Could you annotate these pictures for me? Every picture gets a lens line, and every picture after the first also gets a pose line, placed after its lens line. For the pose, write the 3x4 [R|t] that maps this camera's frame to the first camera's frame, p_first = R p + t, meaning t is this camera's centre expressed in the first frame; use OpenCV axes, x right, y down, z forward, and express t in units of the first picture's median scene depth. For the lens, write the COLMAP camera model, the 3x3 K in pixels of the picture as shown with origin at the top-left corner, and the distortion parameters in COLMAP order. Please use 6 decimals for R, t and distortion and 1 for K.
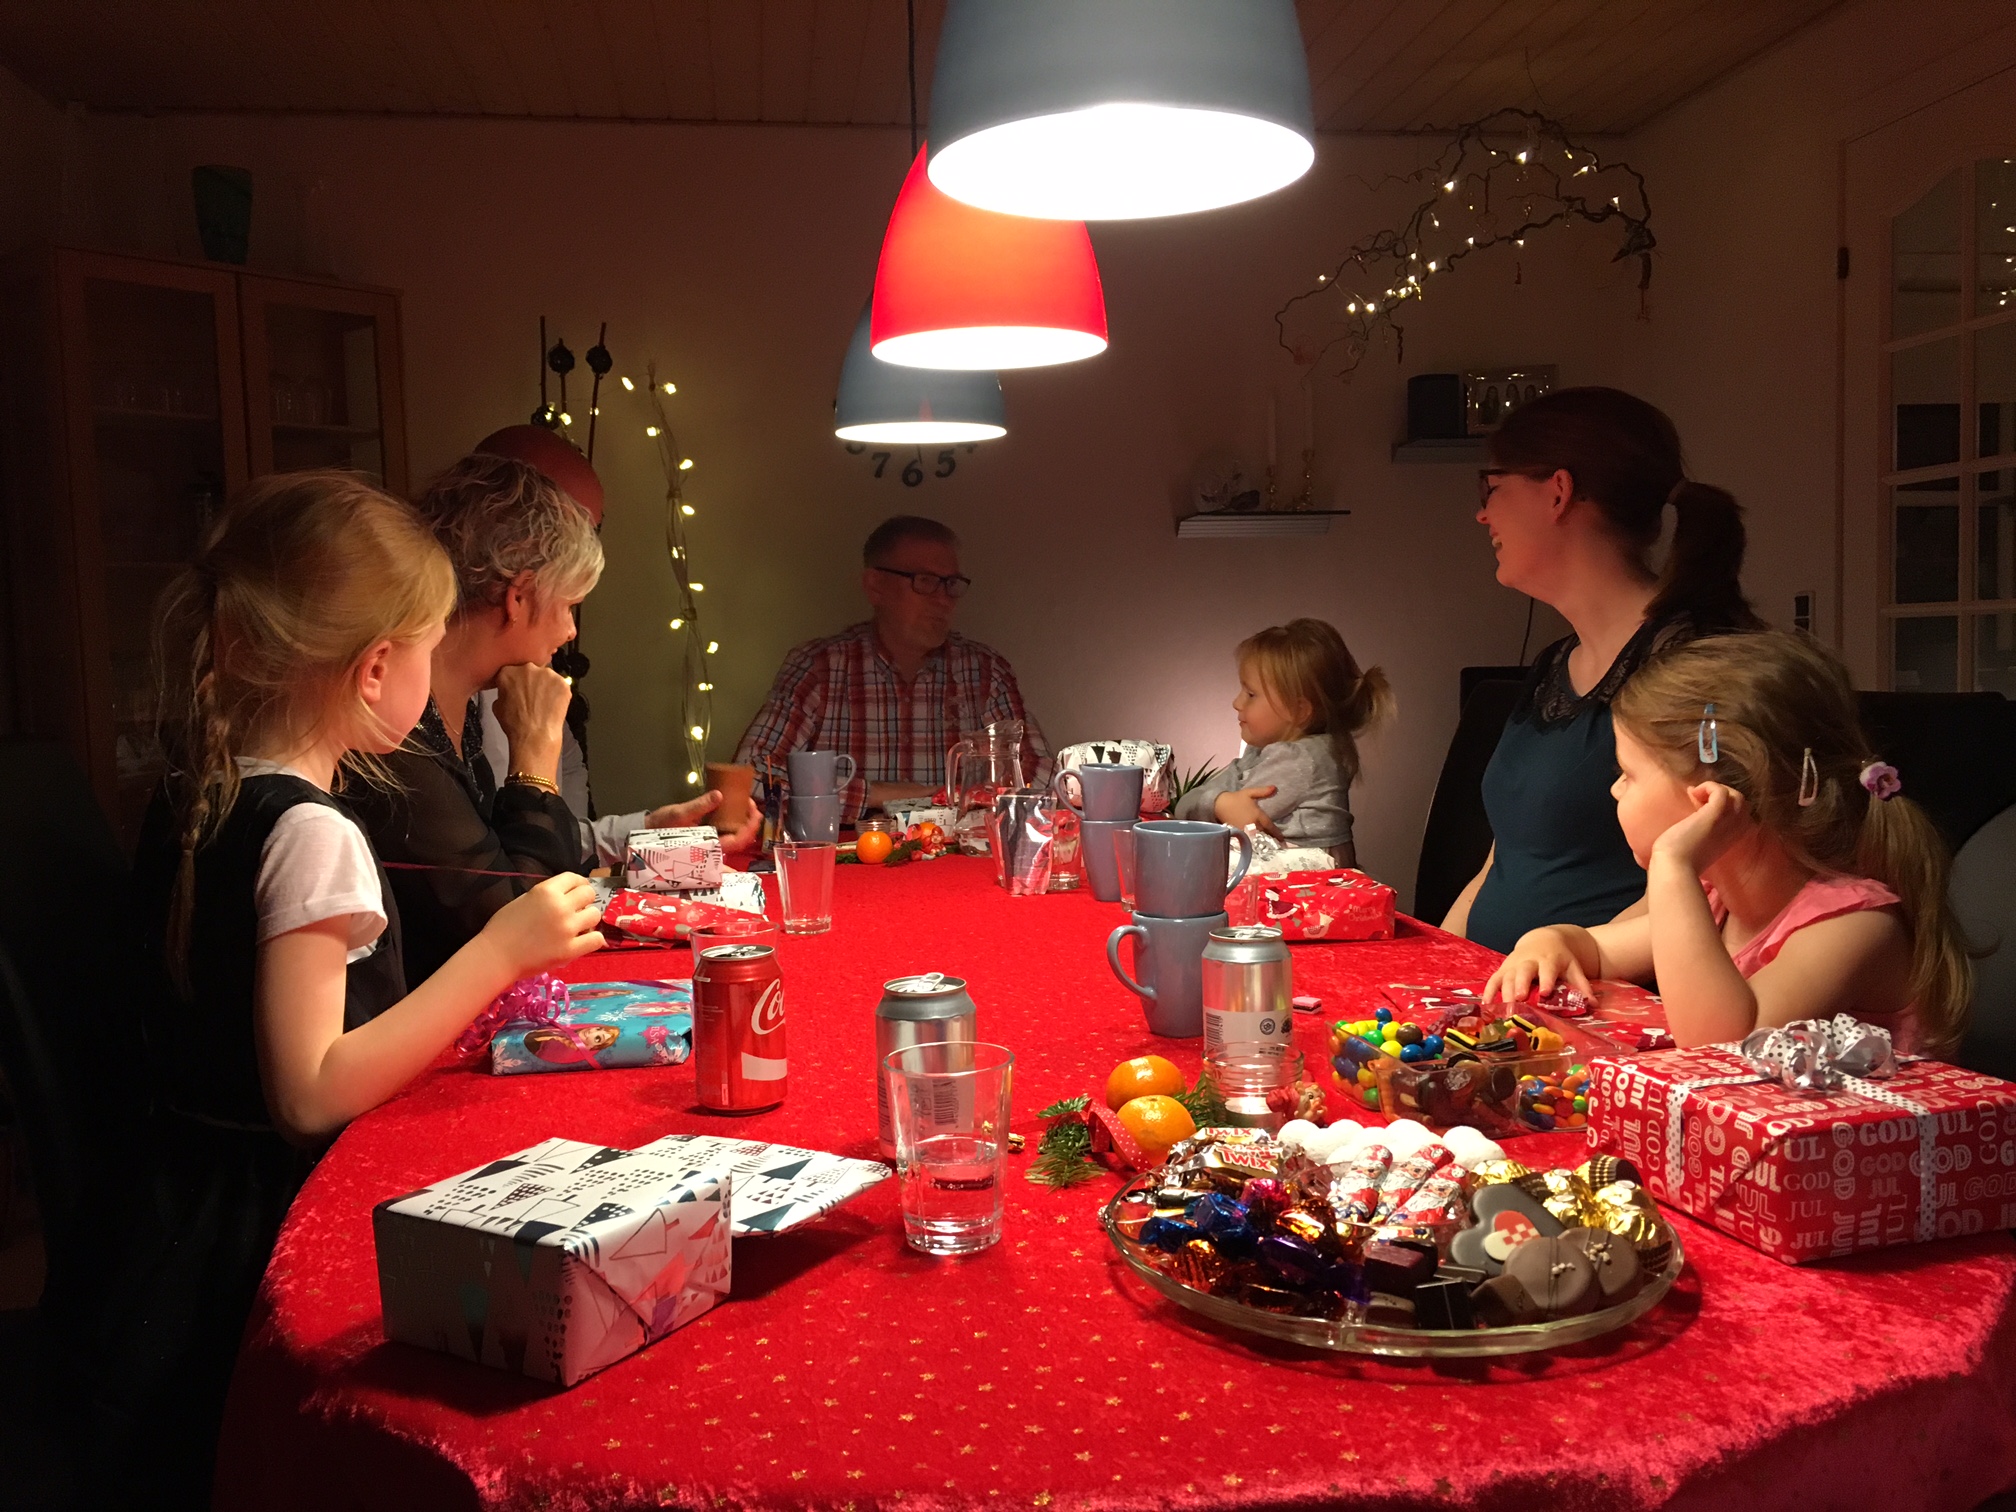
lens RADIAL K [[1759.3, 0, 992.1], [0, 1759.3, 759.1], [0, 0, 1]] dist [0.085480, -0.107524]
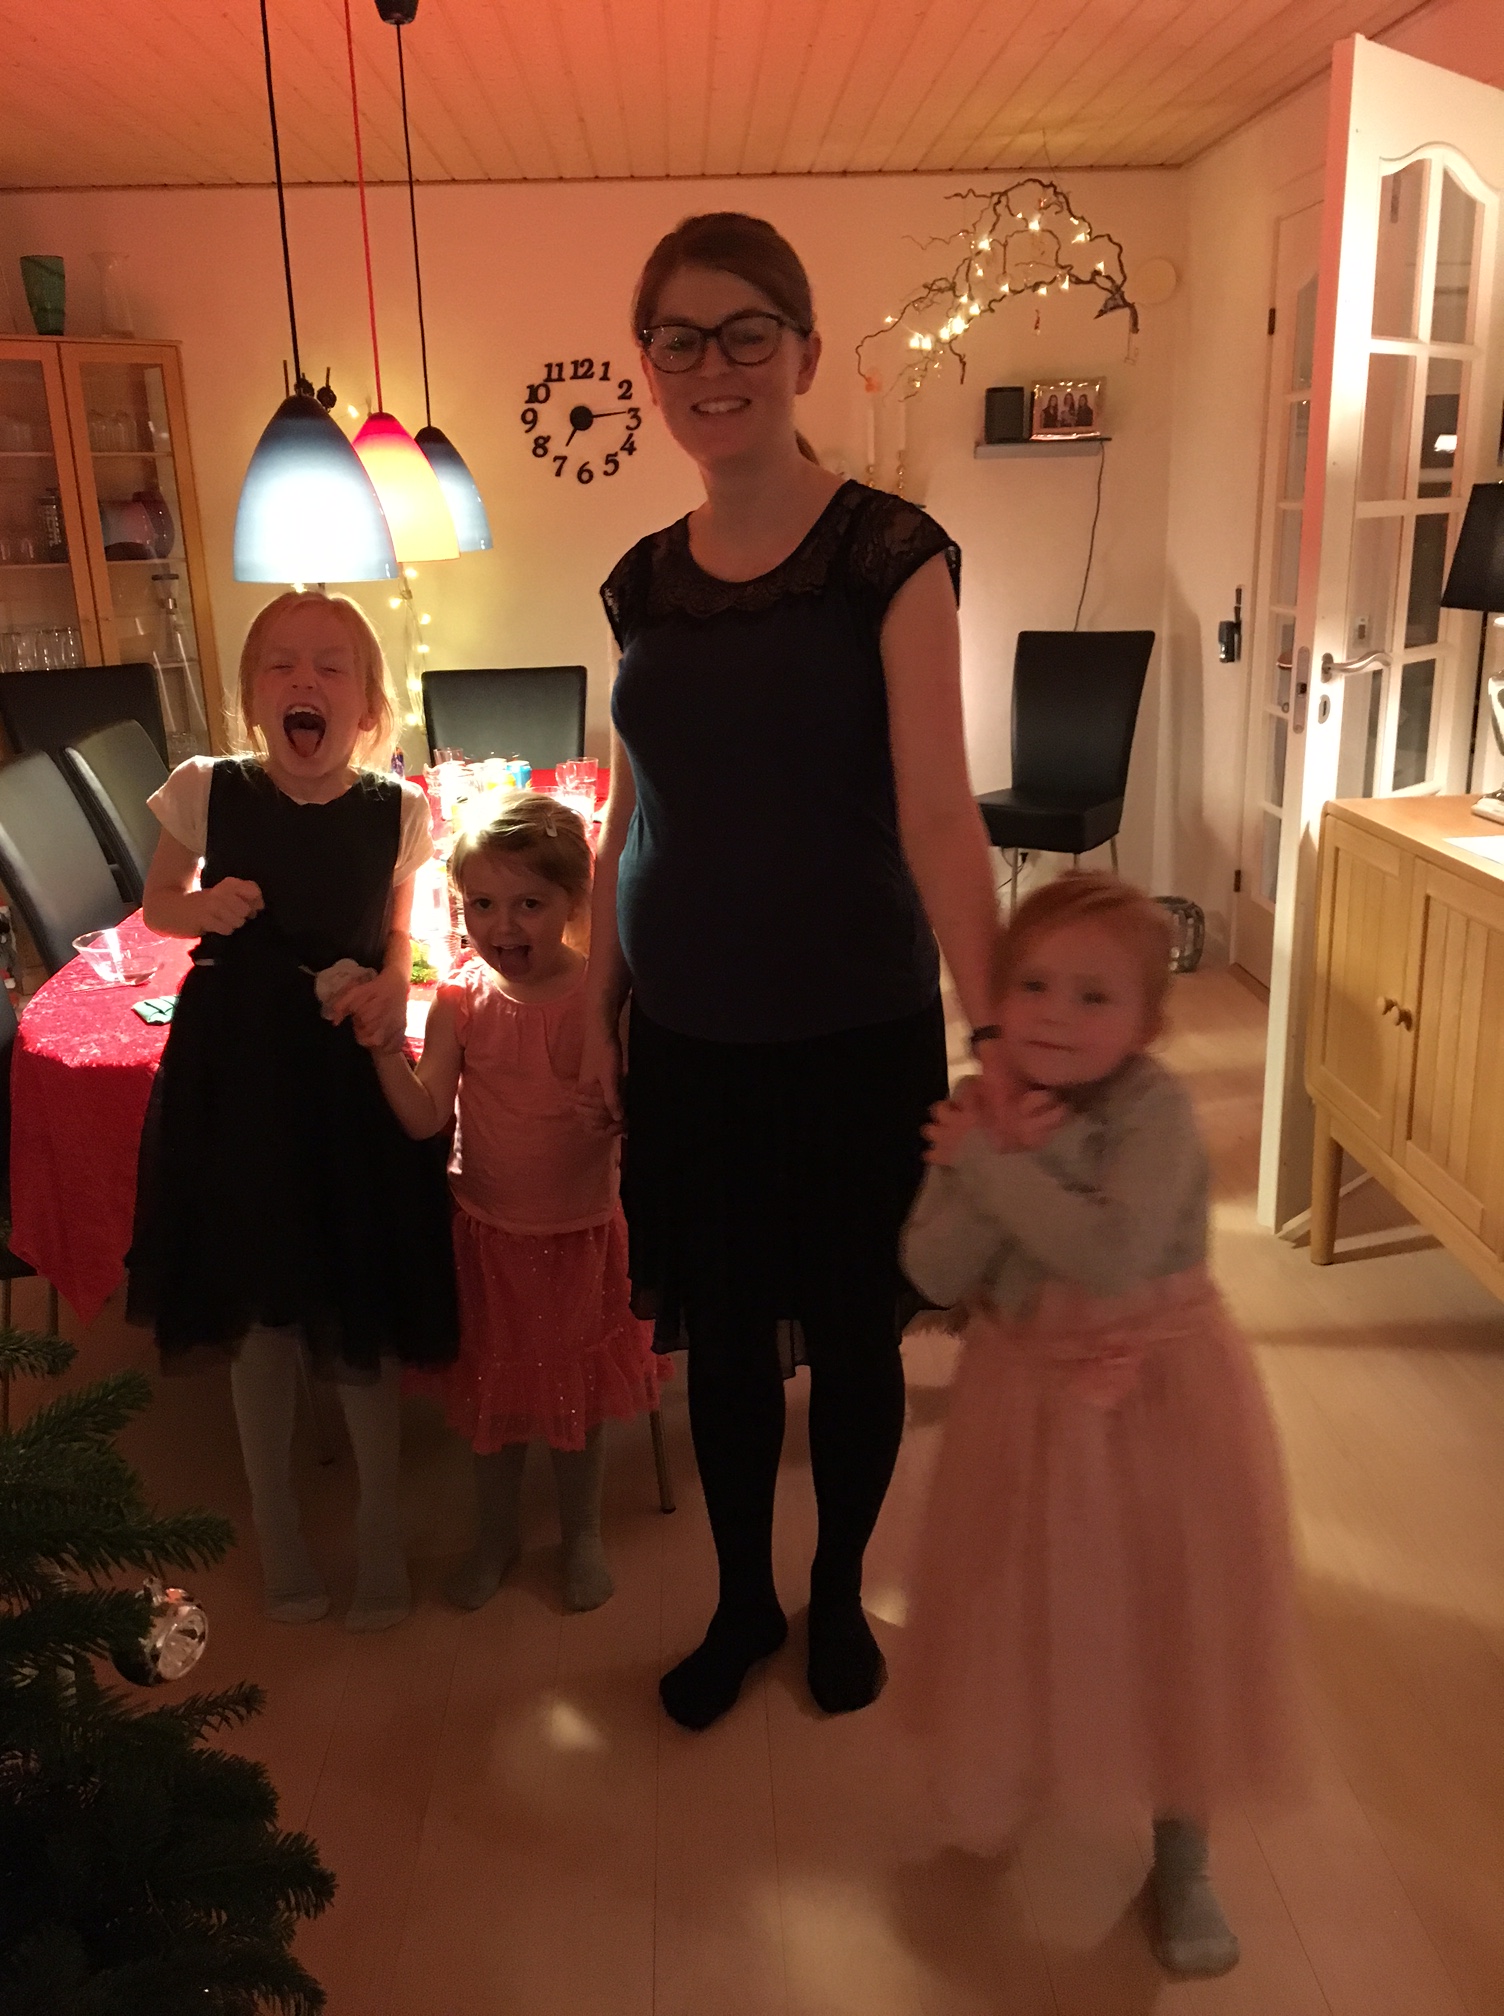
lens RADIAL K [[1759.3, 0, 753.3], [0, 1759.3, 1012.0], [0, 0, 1]] dist [0.085480, -0.107524]
pose [[0.993934, 0.031395, -0.105400, 0.241848], [-0.006082, 0.972613, 0.232351, -0.087628], [0.109808, -0.230301, 0.966904, -0.343487]]
